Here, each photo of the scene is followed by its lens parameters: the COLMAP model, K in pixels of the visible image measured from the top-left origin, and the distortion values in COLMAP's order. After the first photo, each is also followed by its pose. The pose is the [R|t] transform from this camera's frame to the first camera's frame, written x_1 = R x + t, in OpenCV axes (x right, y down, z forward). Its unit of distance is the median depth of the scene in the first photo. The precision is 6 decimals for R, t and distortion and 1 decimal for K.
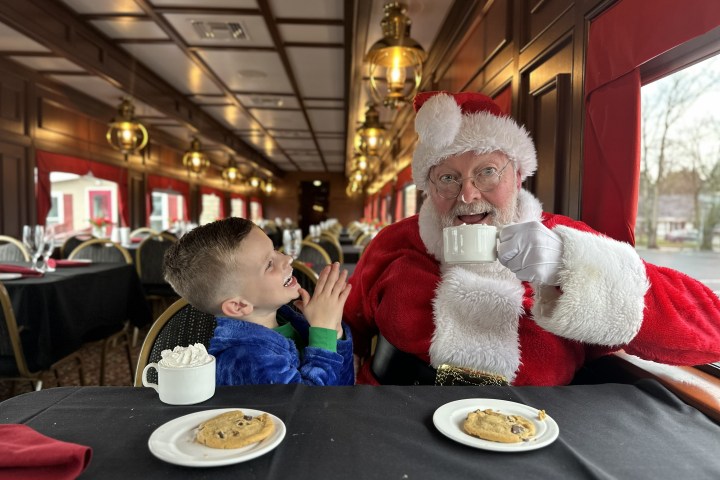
lens RADIAL K [[554.7, 0, 360.0], [0, 554.7, 240.0], [0, 0, 1]] dist [0.003119, -0.003175]
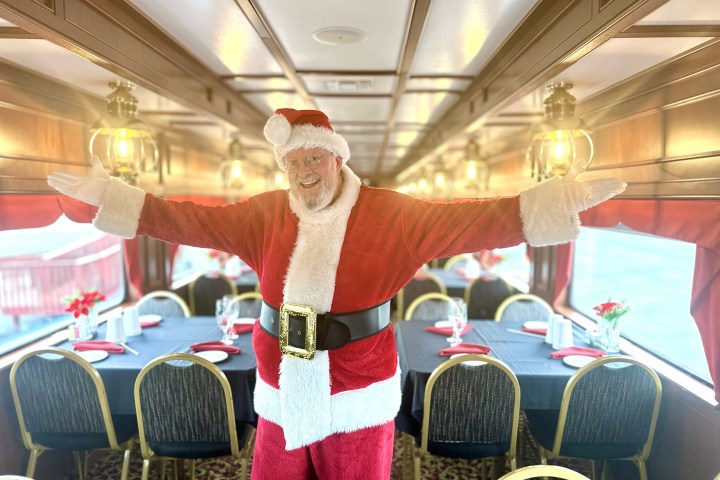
lens RADIAL K [[554.7, 0, 360.0], [0, 554.7, 240.0], [0, 0, 1]] dist [0.003119, -0.003175]
pose [[0.998663, 0.002012, -0.051652, -0.173226], [-0.000404, 0.999515, 0.031127, -0.132154], [0.051690, -0.031064, 0.998180, 0.516091]]
